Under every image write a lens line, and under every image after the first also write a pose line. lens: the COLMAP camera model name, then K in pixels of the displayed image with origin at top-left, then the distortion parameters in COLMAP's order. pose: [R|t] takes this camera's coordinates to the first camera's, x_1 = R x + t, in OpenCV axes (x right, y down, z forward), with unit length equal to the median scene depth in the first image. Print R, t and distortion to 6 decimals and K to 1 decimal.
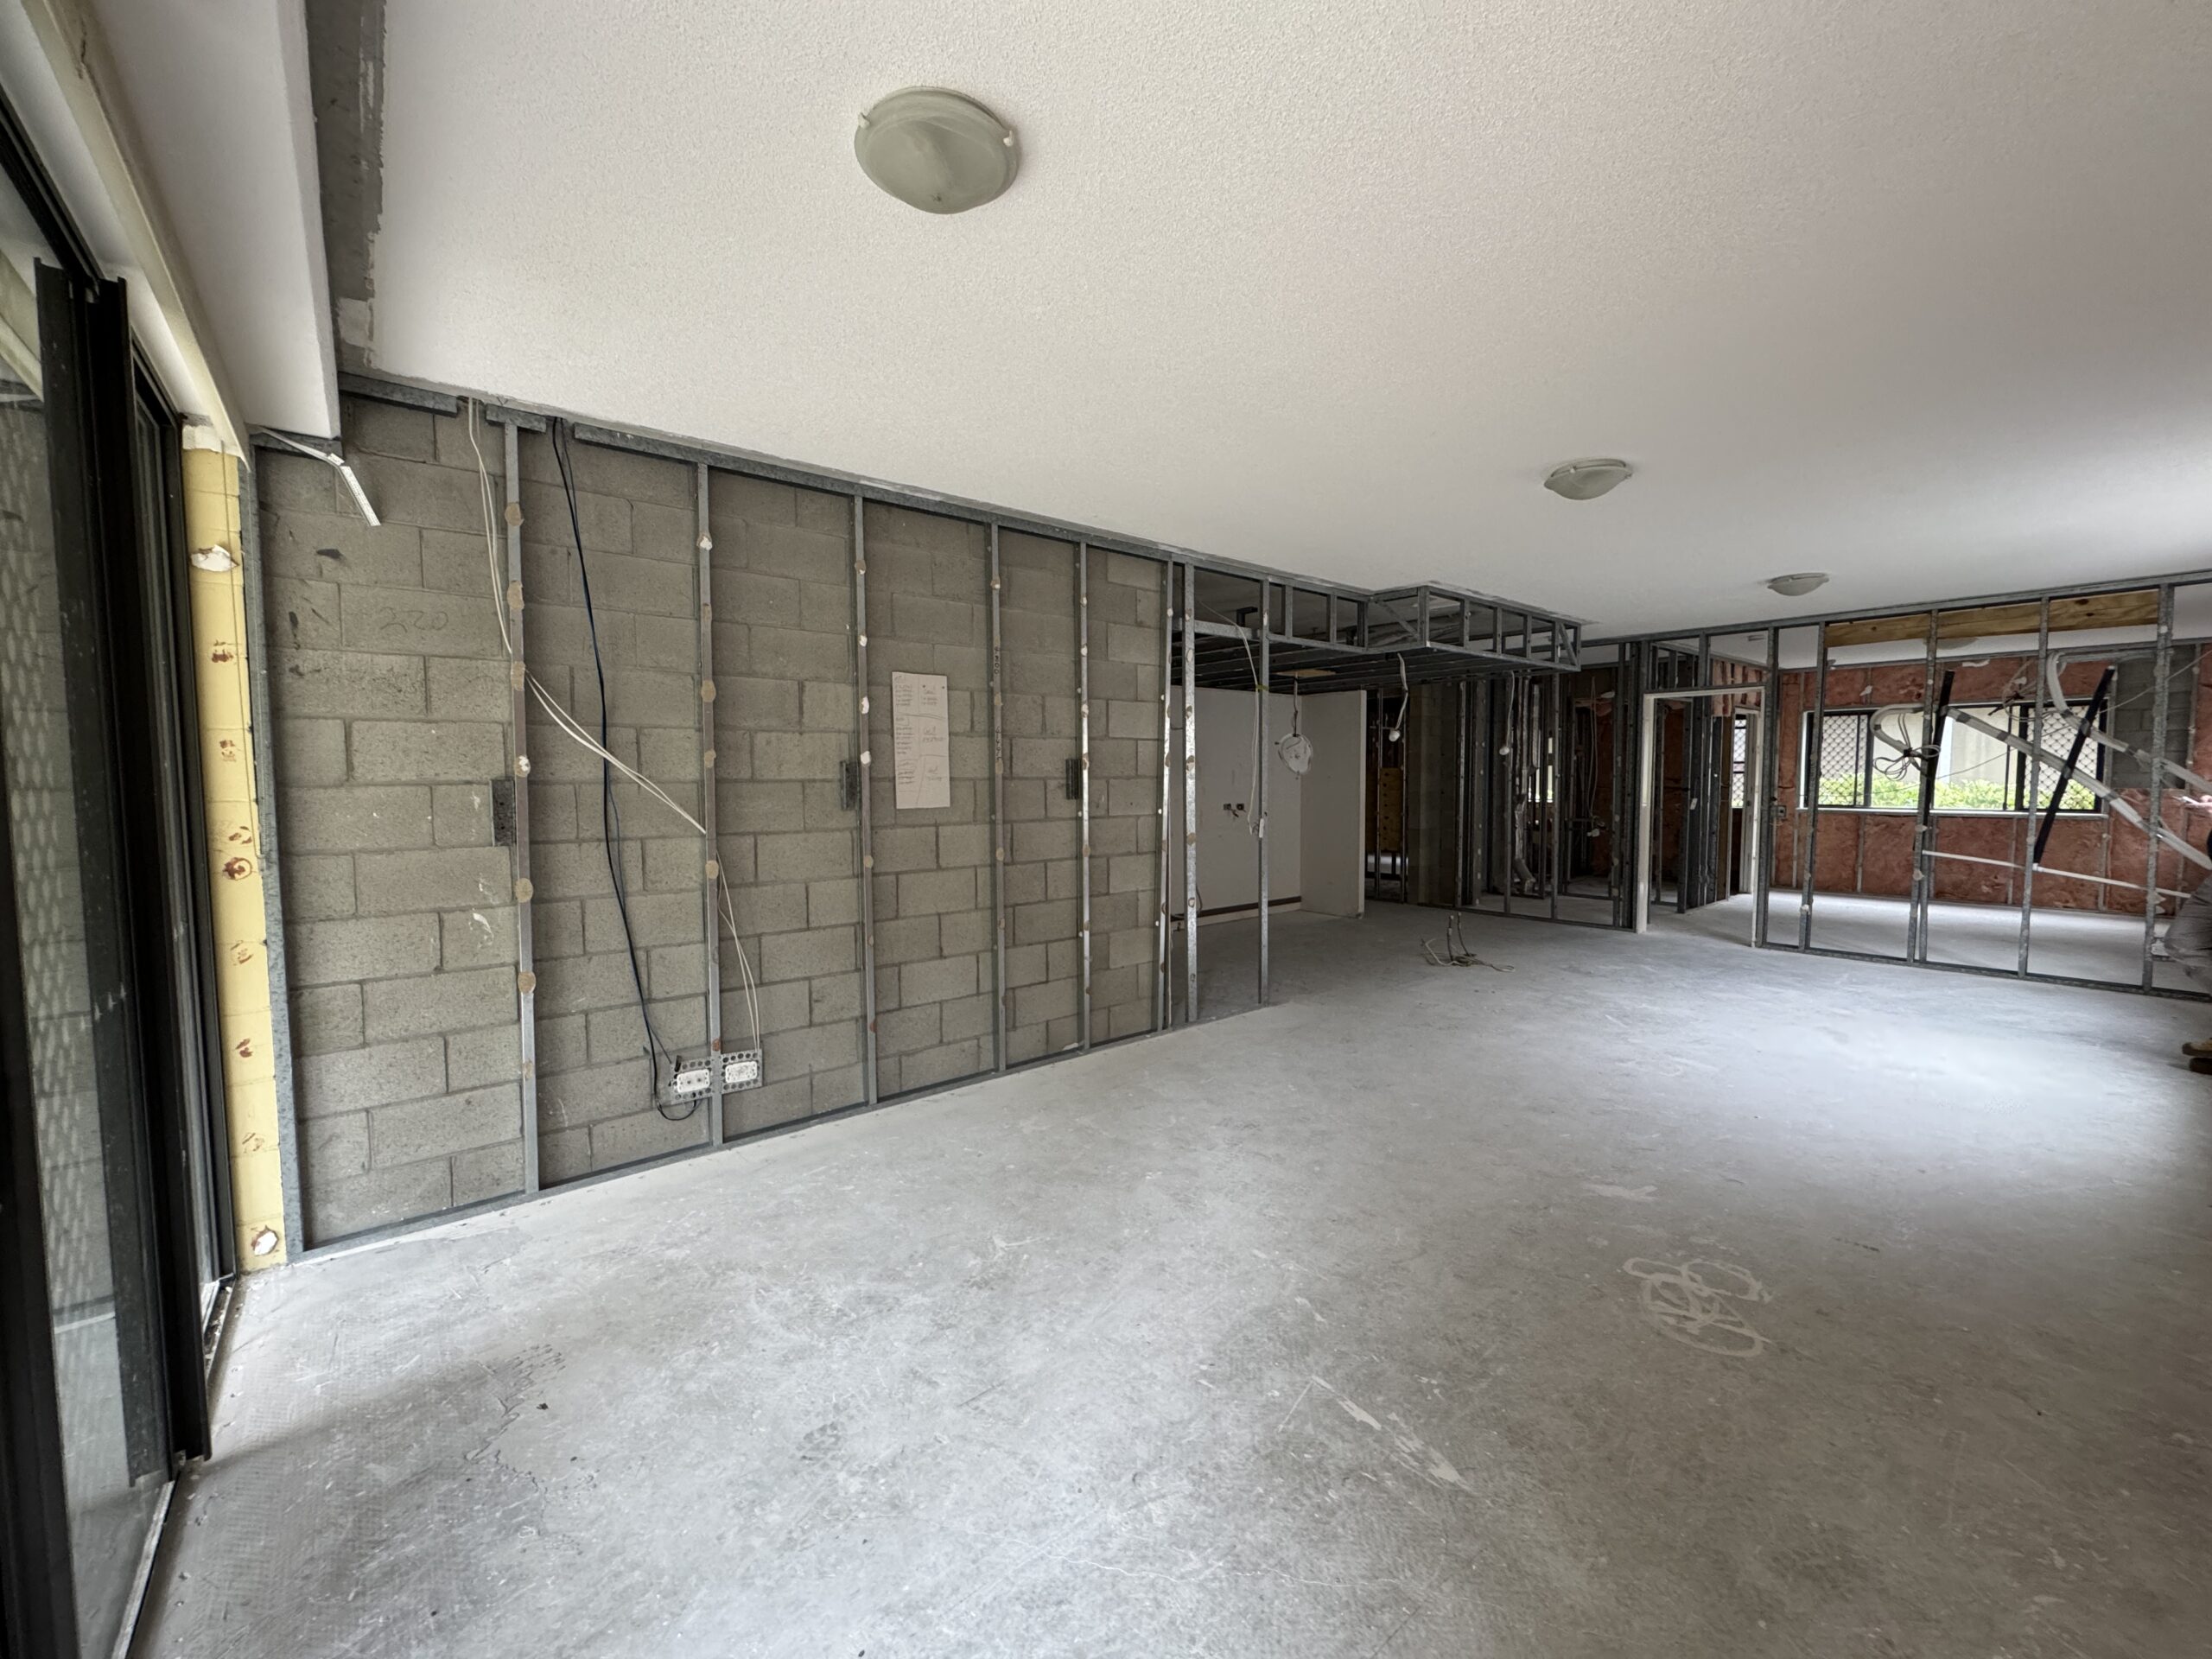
lens RADIAL K [[882.5, 0, 1100.2], [0, 882.5, 828.5], [0, 0, 1]] dist [-0.002944, 0.000418]
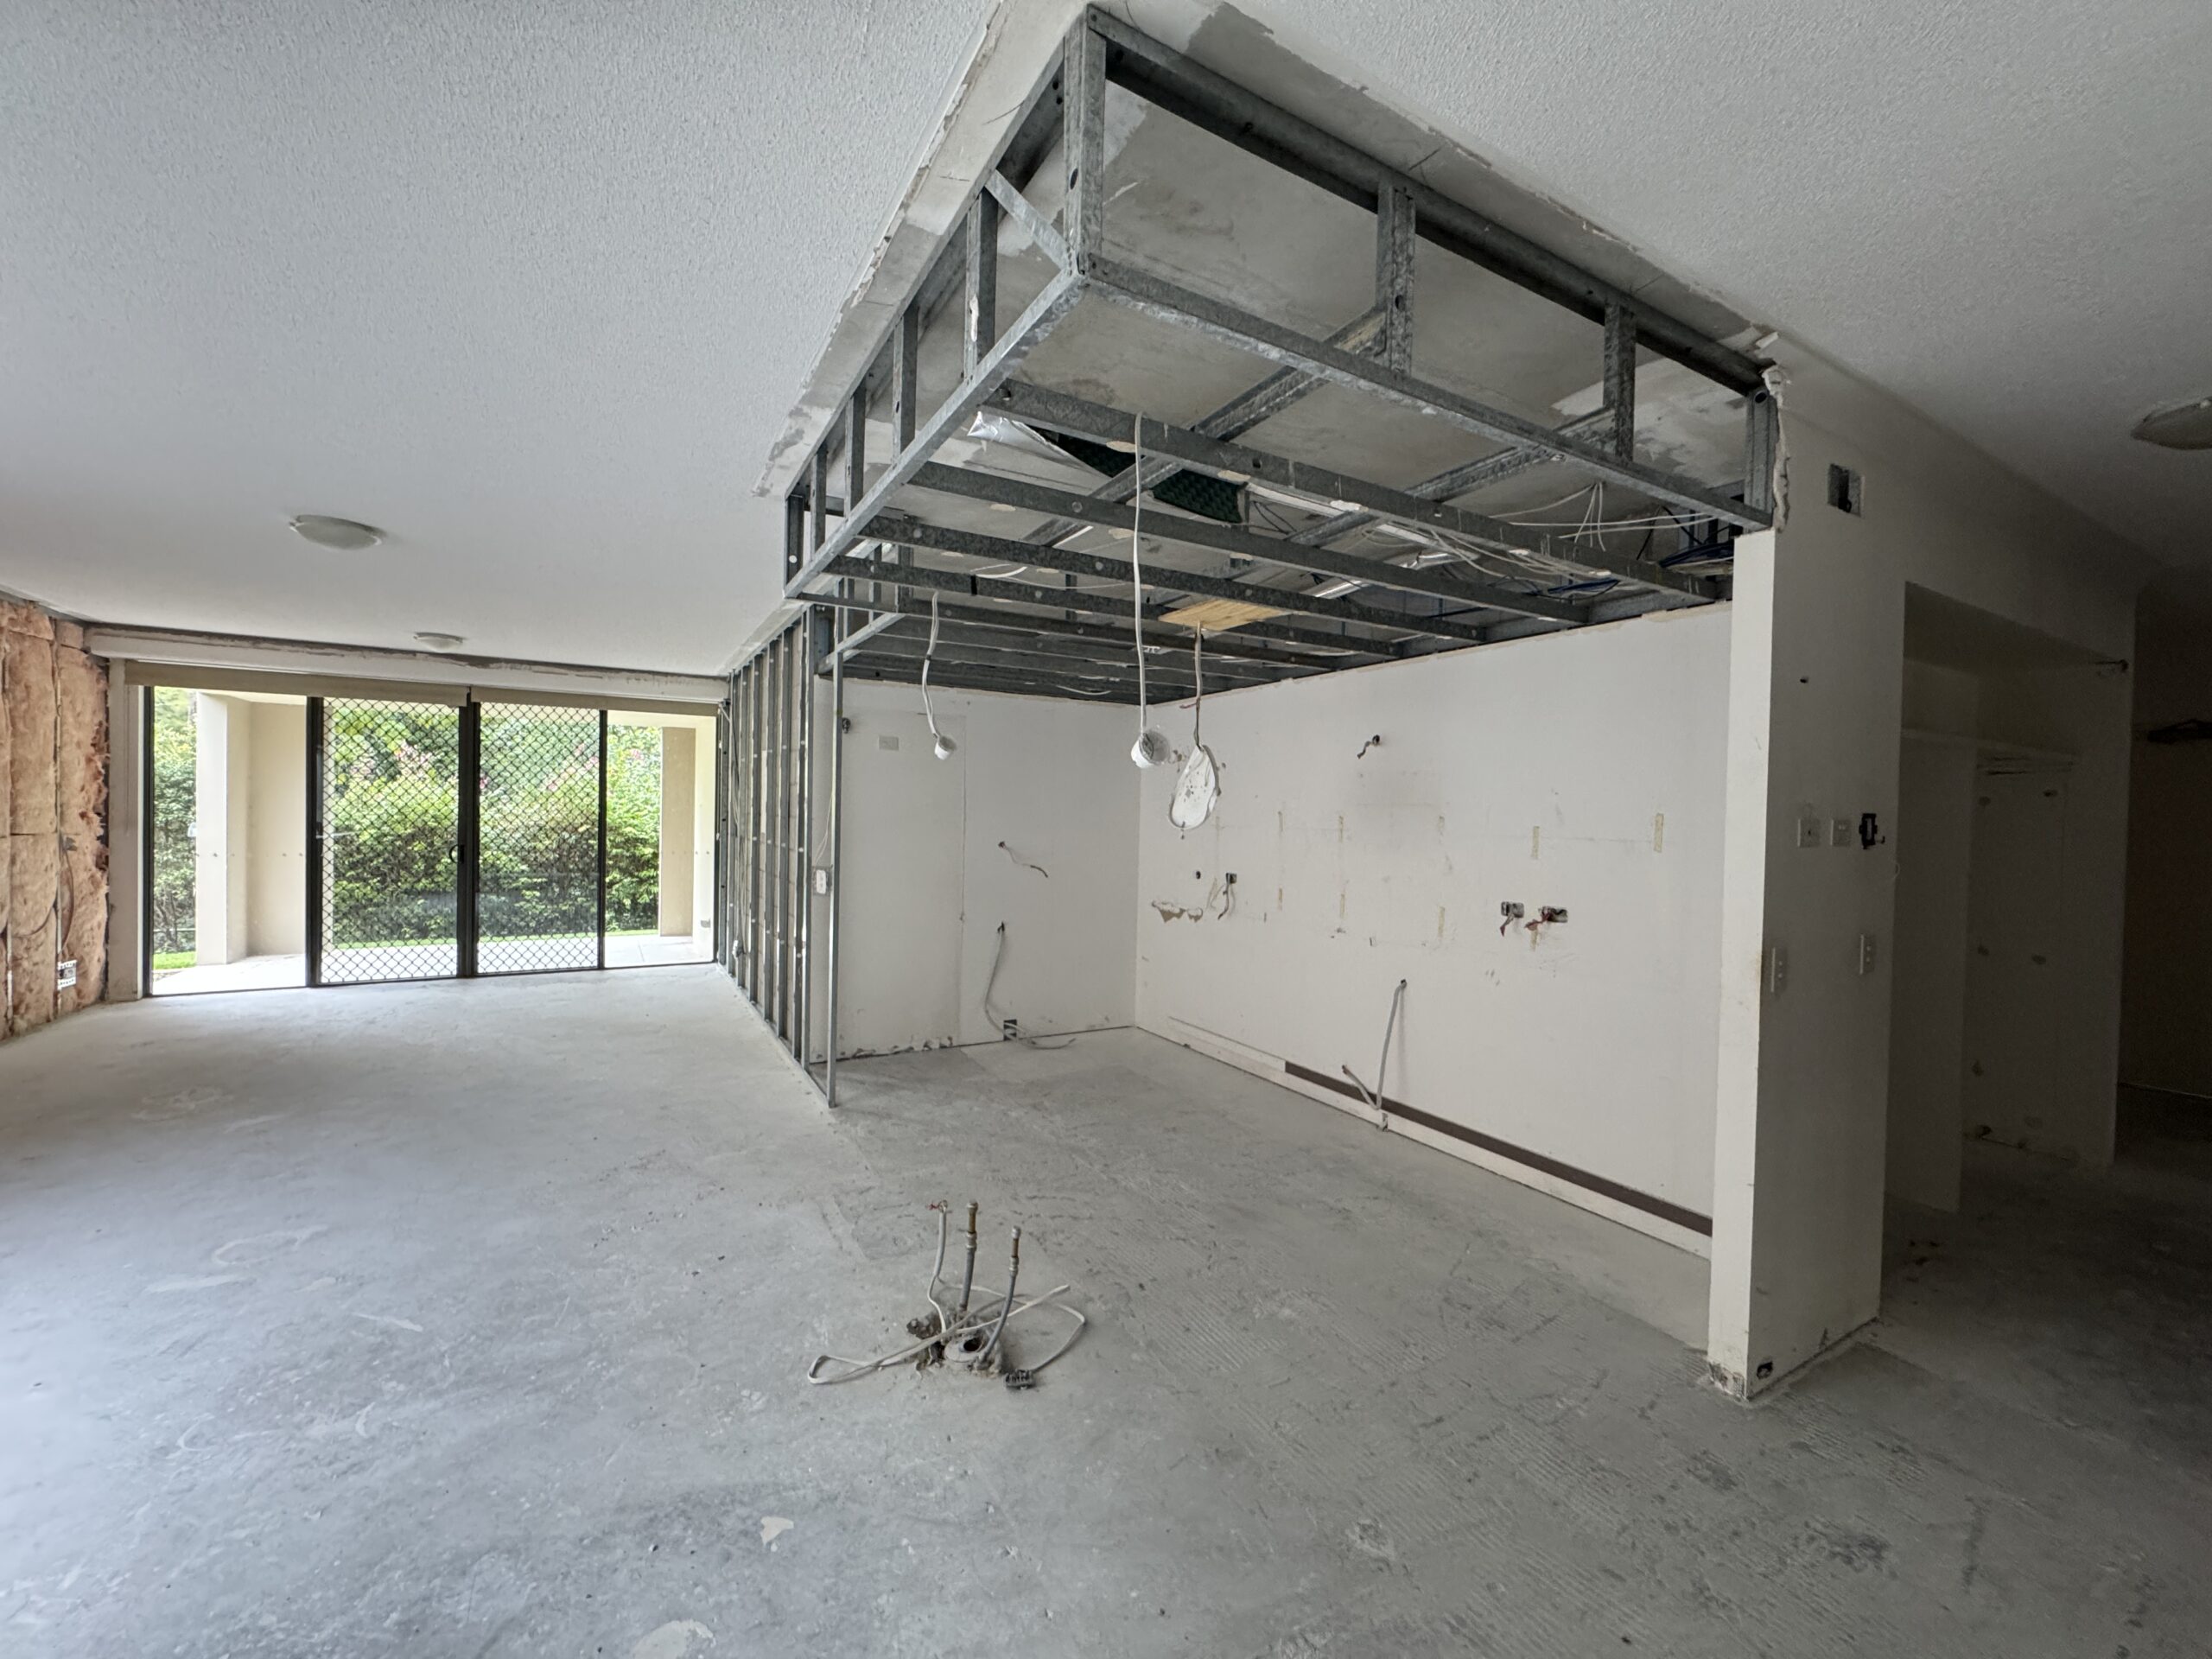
lens RADIAL K [[883.9, 0, 1103.6], [0, 883.9, 827.5], [0, 0, 1]] dist [-0.002659, 0.000811]
pose [[-0.163434, 0.022289, -0.986302, 1.108975], [-0.077794, 0.996341, 0.035406, -0.116596], [0.983482, 0.082515, -0.161102, 1.607398]]
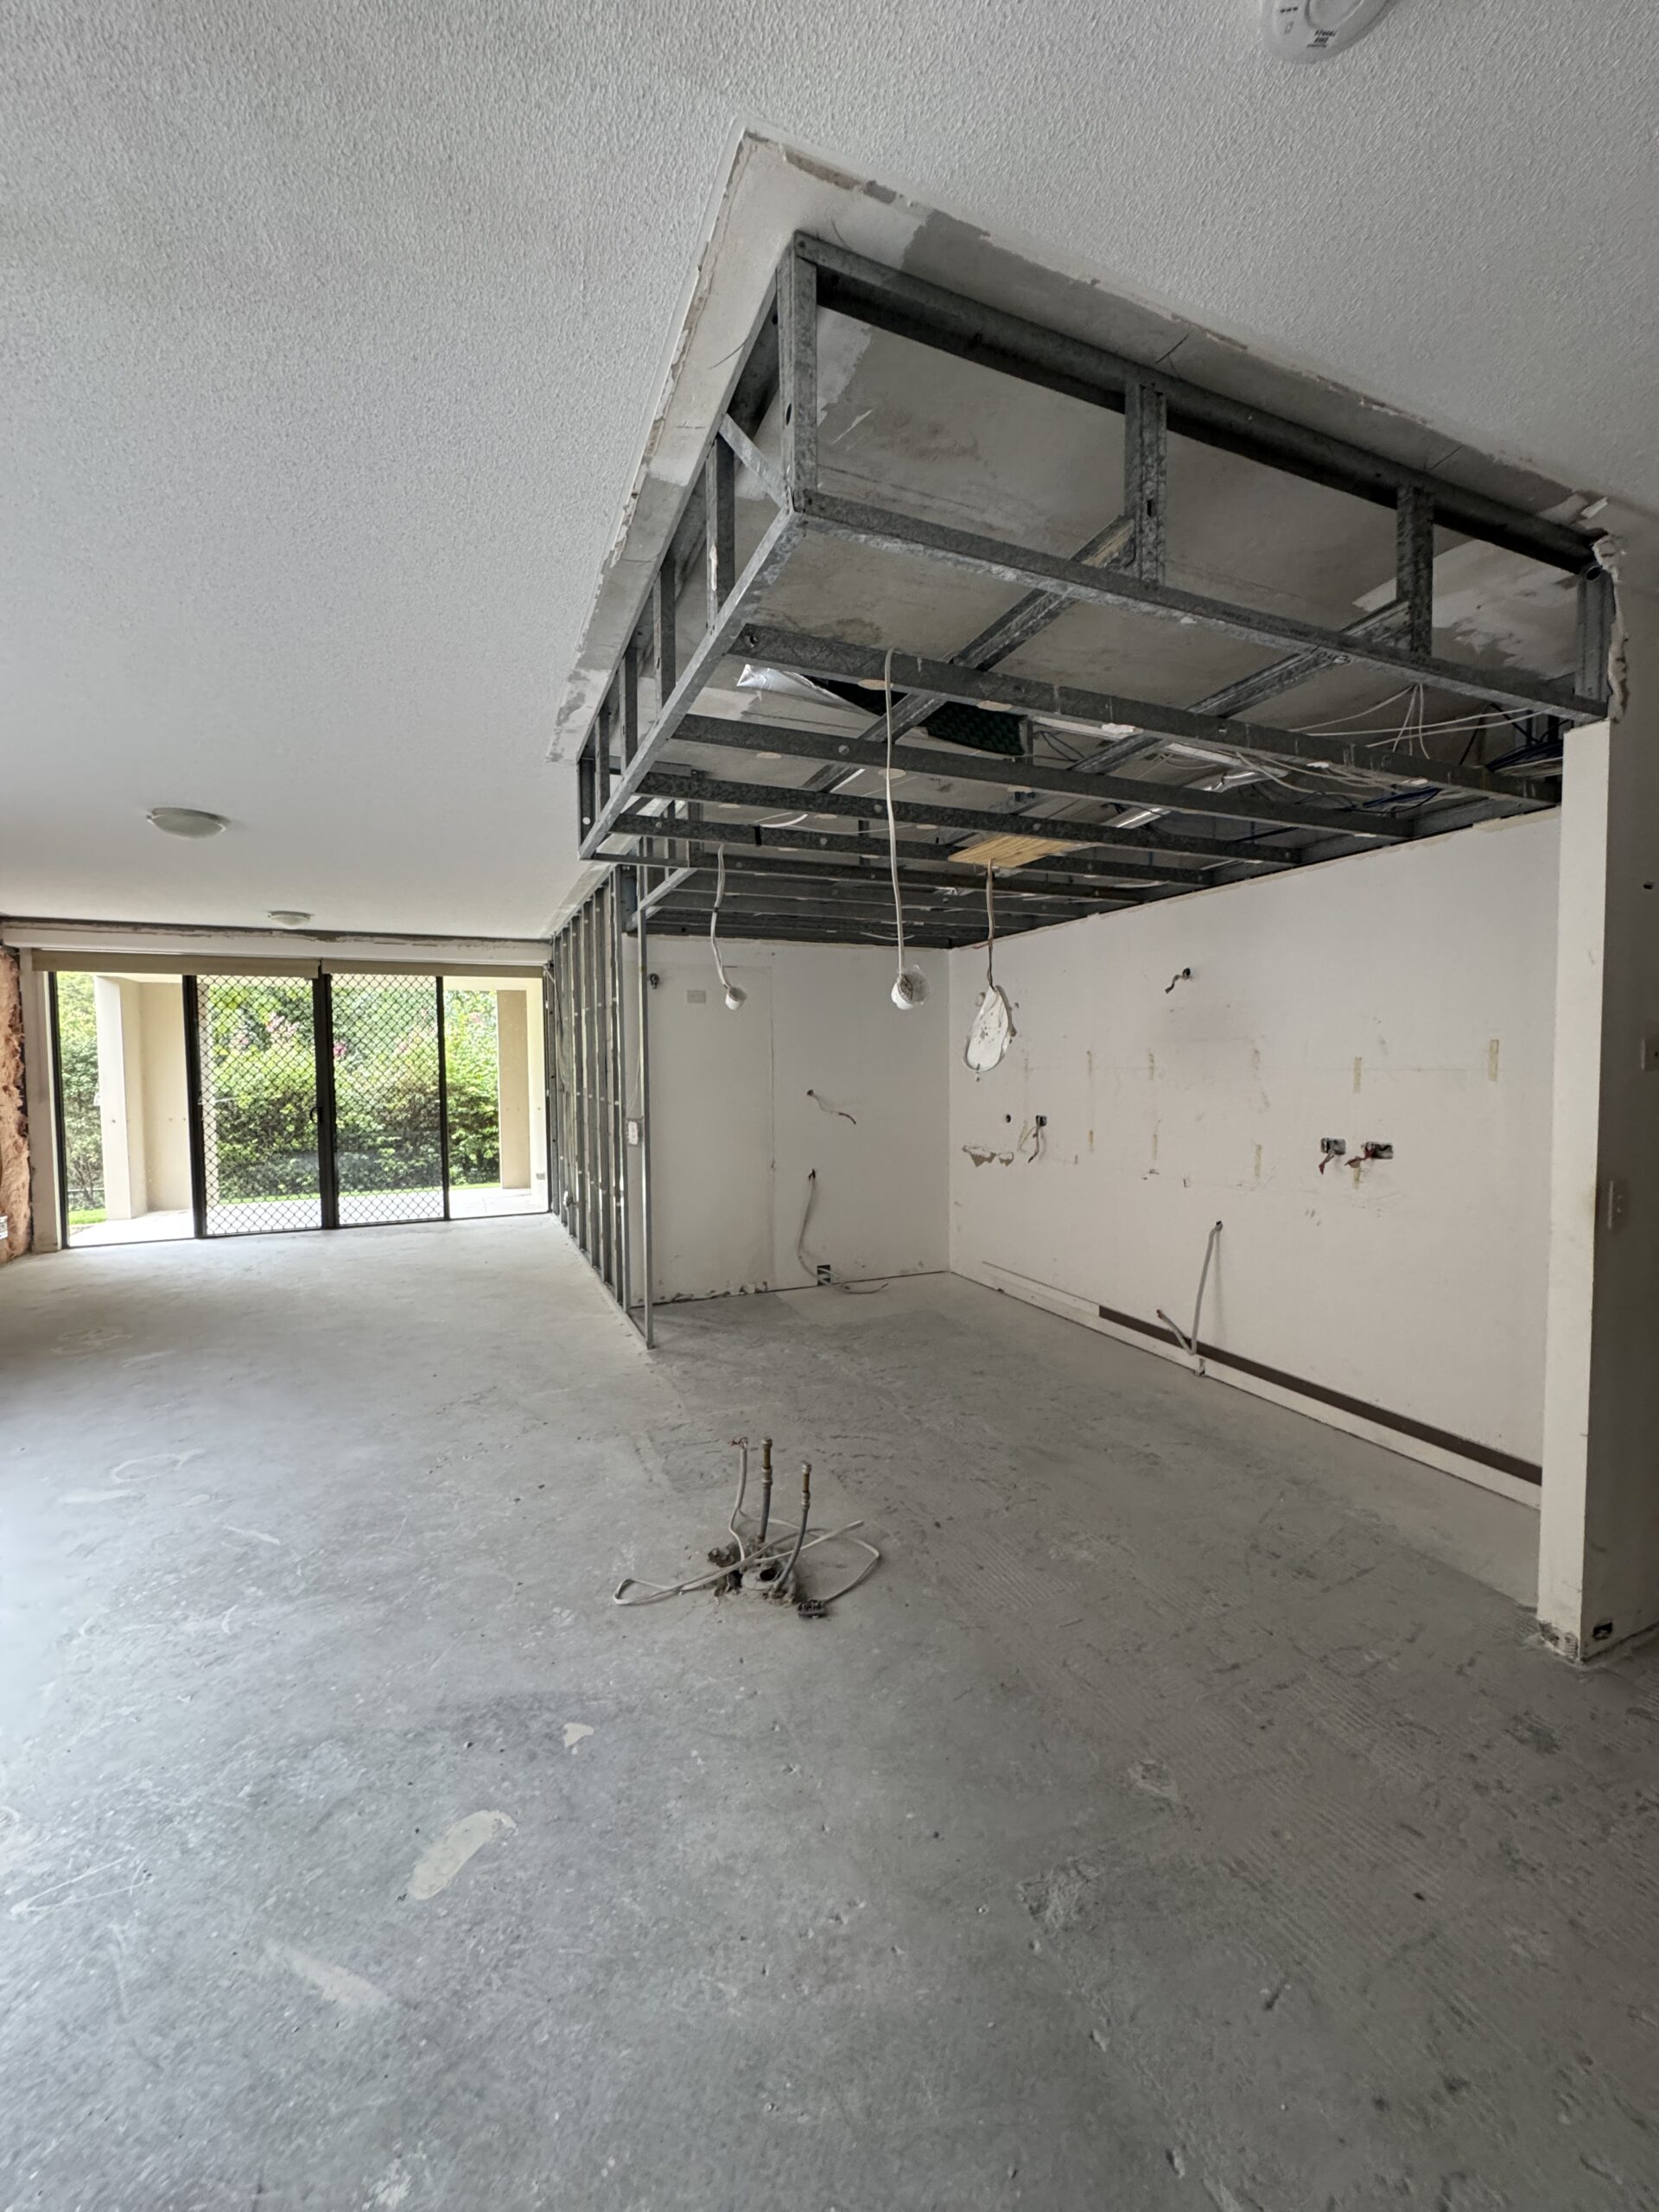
lens RADIAL K [[882.5, 0, 831.4], [0, 882.5, 1104.1], [0, 0, 1]] dist [-0.002944, 0.000418]
pose [[-0.274970, 0.059003, -0.959641, 1.104279], [-0.044648, 0.996255, 0.074047, -0.116177], [0.960416, 0.063207, -0.271305, 1.639061]]
